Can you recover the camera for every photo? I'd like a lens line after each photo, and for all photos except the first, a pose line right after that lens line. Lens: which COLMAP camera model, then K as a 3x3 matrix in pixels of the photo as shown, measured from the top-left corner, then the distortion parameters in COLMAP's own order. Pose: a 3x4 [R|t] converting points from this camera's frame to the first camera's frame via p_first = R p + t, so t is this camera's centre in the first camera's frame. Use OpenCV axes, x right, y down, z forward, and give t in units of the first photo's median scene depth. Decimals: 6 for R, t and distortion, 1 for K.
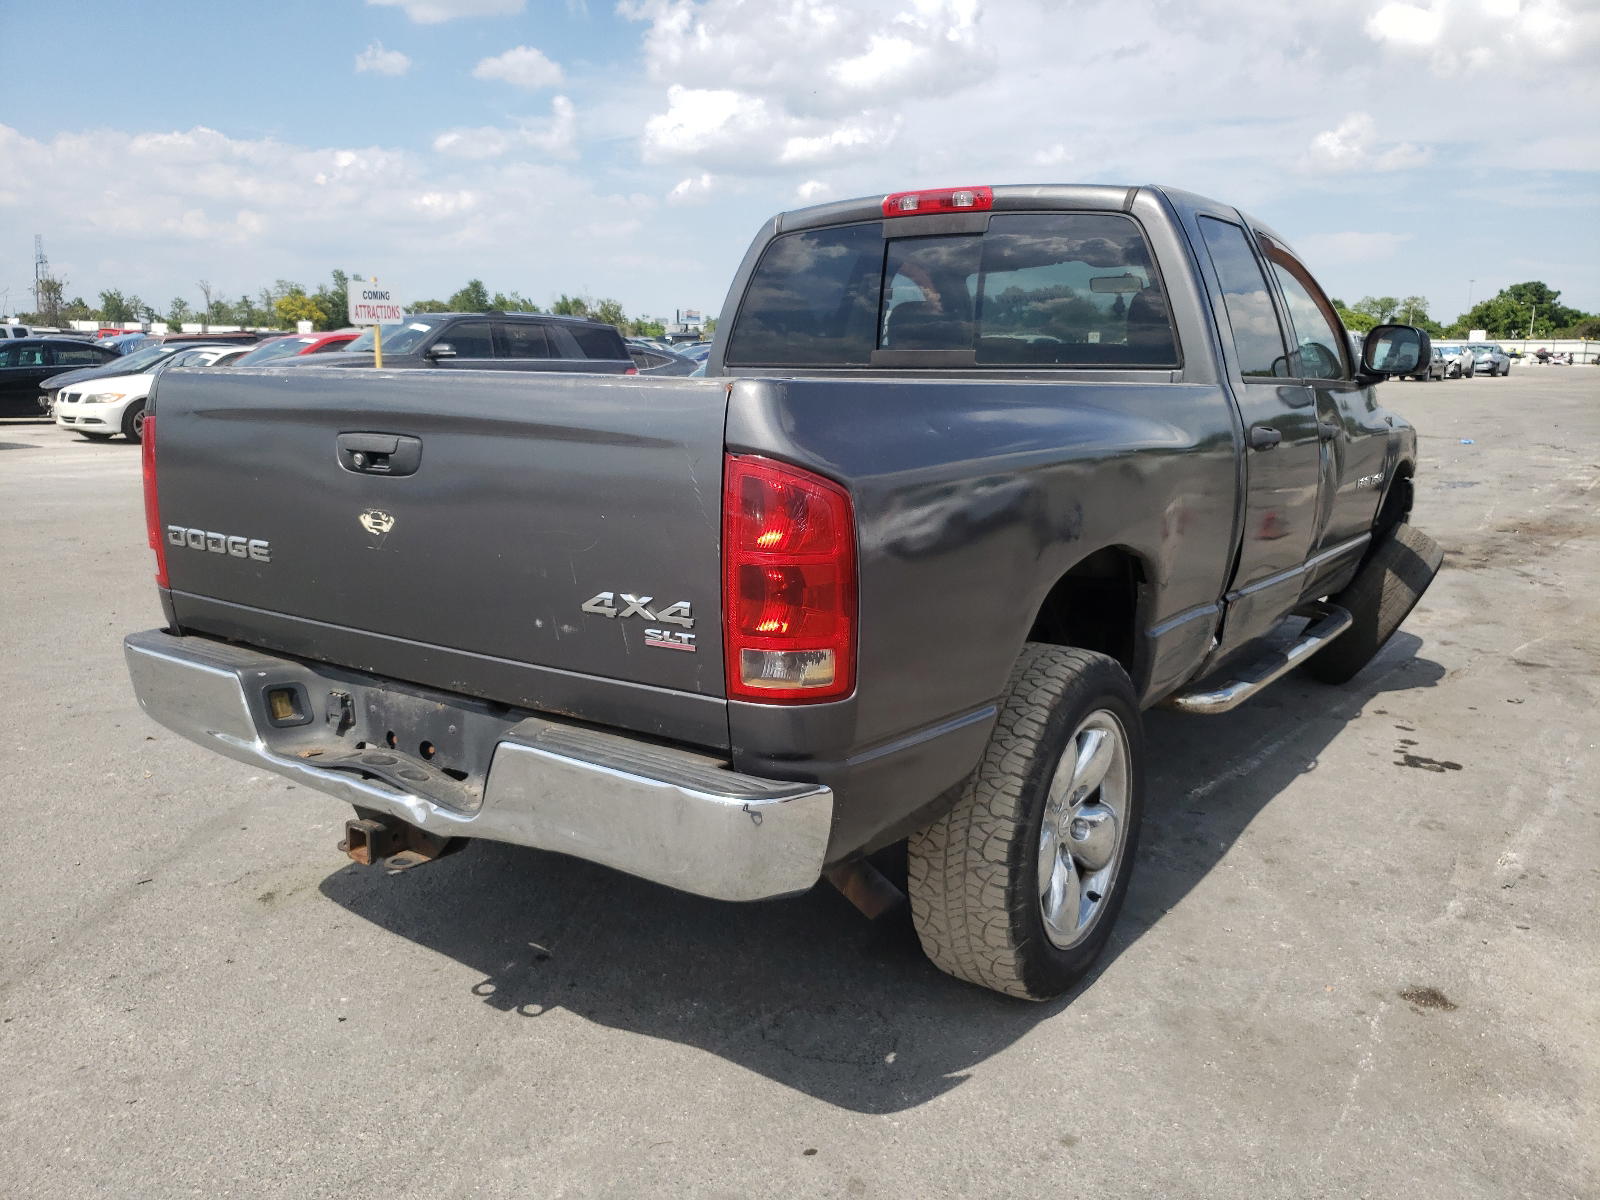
lens RADIAL K [[1227.7, 0, 793.2], [0, 1227.7, 605.8], [0, 0, 1]] dist [0.009912, 0.000256]
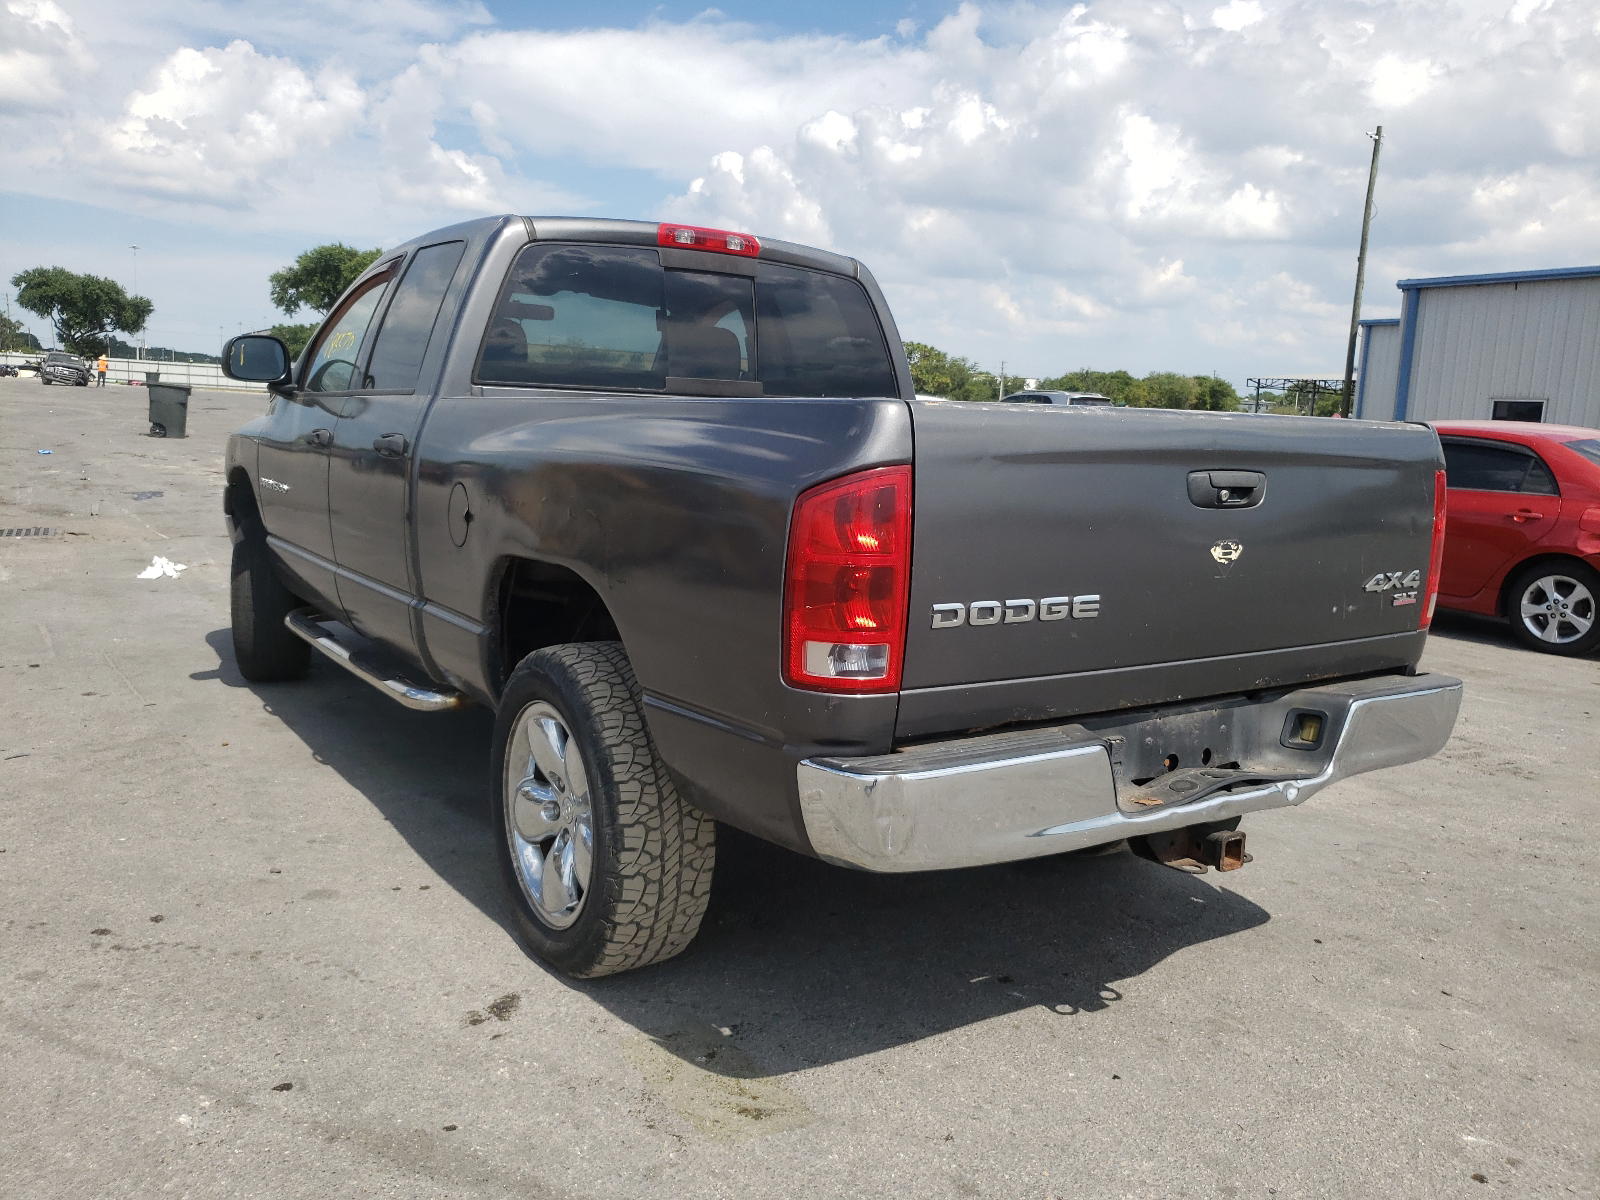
lens RADIAL K [[1227.7, 0, 804.7], [0, 1227.7, 591.0], [0, 0, 1]] dist [0.009912, 0.000256]
pose [[0.370081, -0.129797, 0.919888, -1.350458], [0.144271, 0.986208, 0.081113, -0.160547], [-0.917729, 0.102695, 0.383702, 0.848245]]
